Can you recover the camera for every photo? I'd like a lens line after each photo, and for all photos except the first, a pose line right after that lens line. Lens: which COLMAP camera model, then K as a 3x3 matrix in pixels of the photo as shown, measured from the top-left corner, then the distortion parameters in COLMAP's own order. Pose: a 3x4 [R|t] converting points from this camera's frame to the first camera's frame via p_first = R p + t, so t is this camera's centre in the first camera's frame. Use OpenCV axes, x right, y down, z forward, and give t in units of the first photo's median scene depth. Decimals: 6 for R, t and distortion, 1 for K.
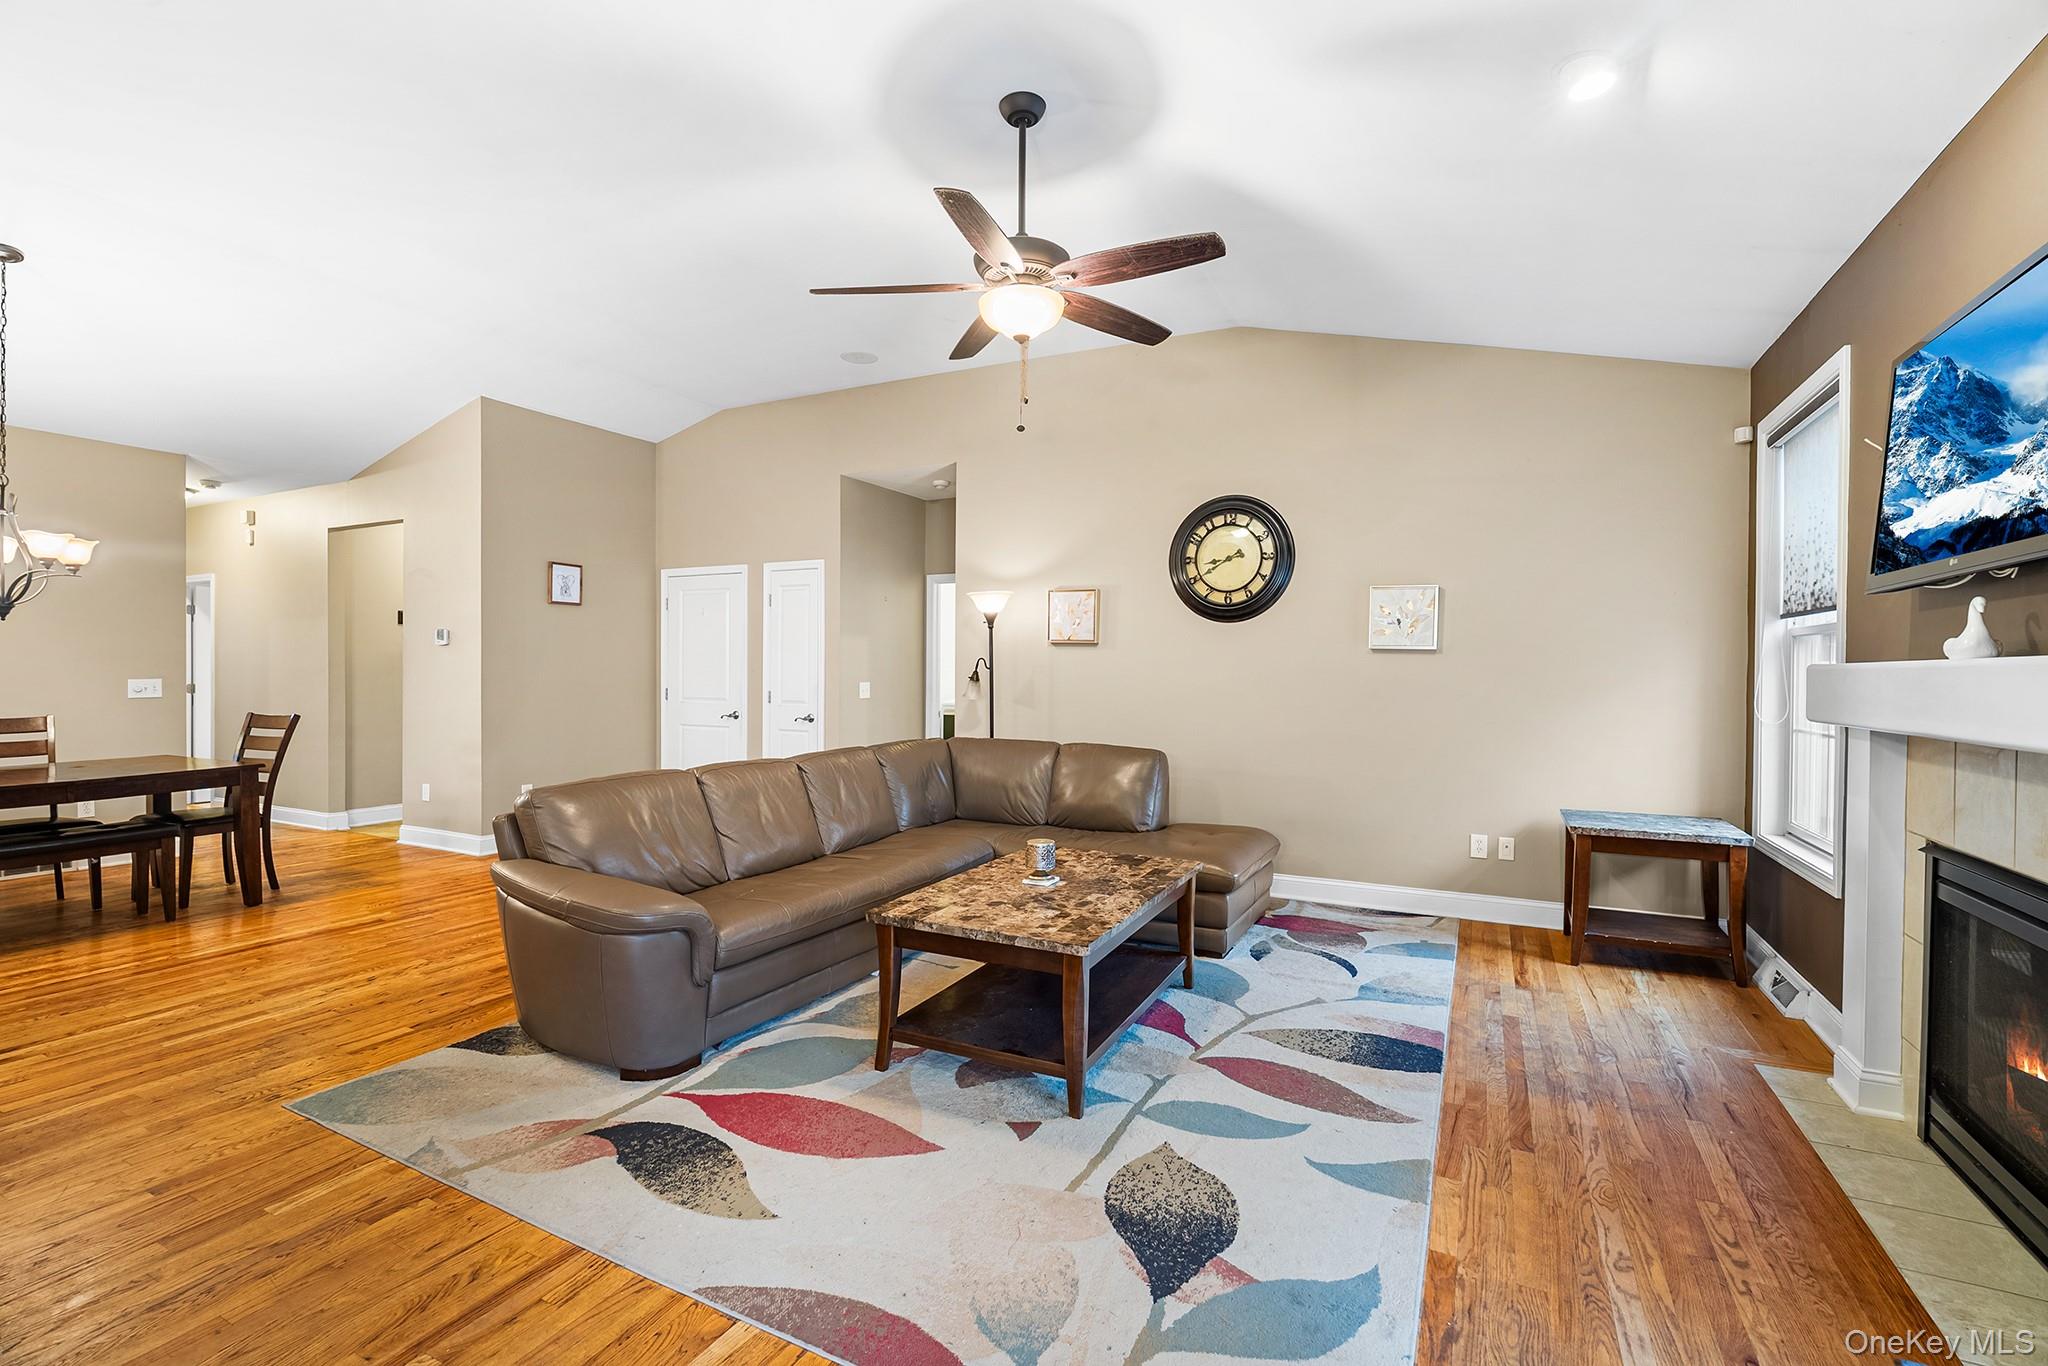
lens RADIAL K [[907.6, 0, 1019.2], [0, 907.6, 680.3], [0, 0, 1]] dist [-0.010598, 0.002163]
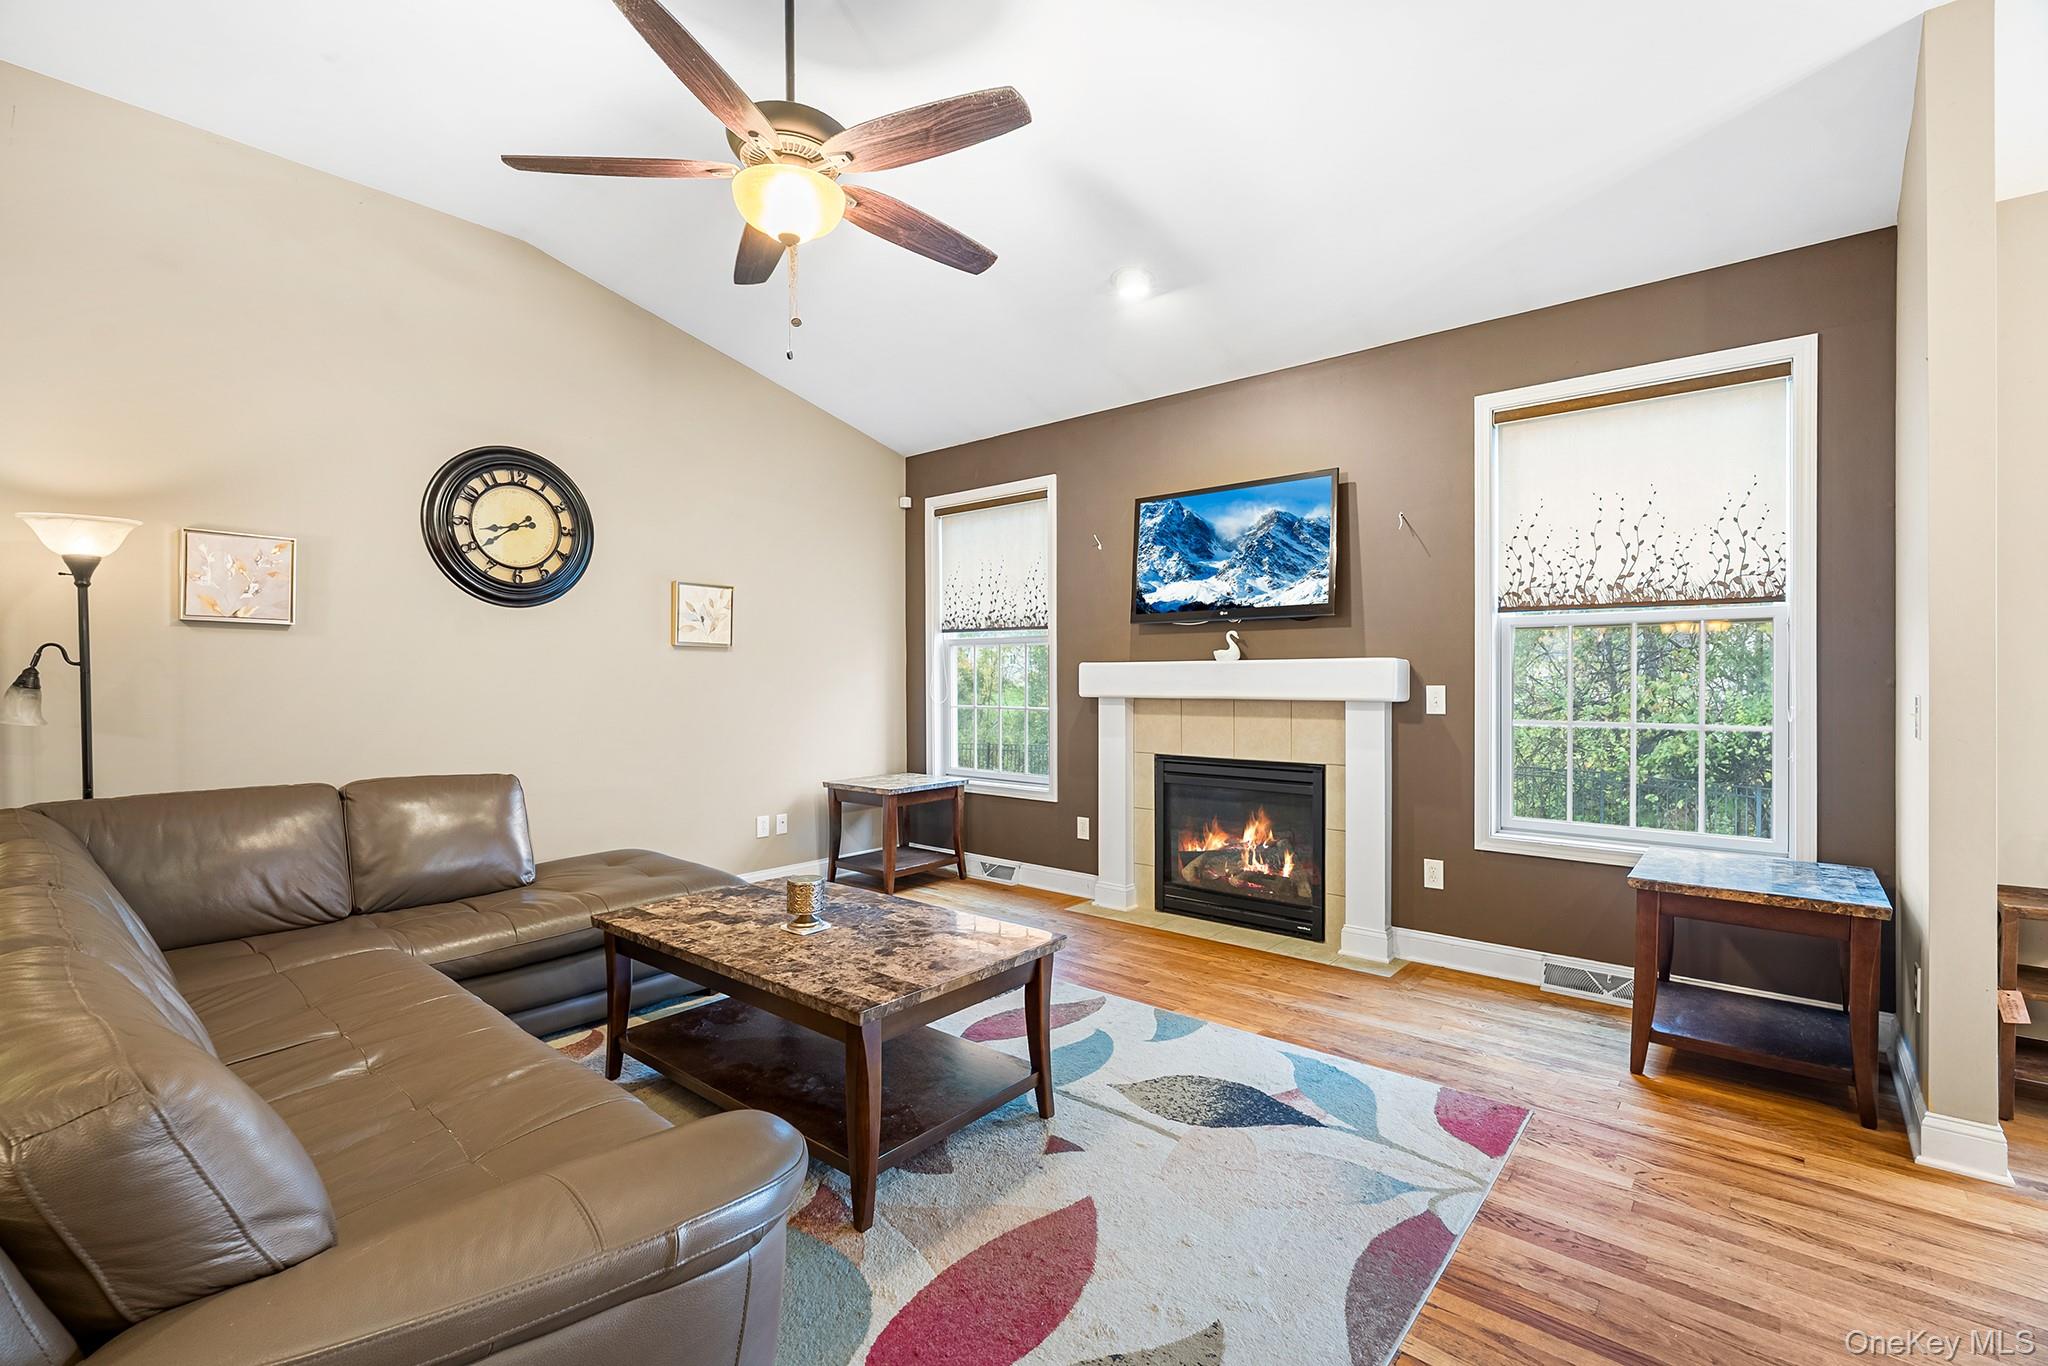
lens RADIAL K [[907.6, 0, 1021.2], [0, 907.6, 675.3], [0, 0, 1]] dist [-0.010598, 0.002163]
pose [[0.232269, -0.008468, 0.972615, -0.481392], [0.012689, 0.999903, 0.005675, -0.003104], [-0.972569, 0.011023, 0.232354, 0.422597]]
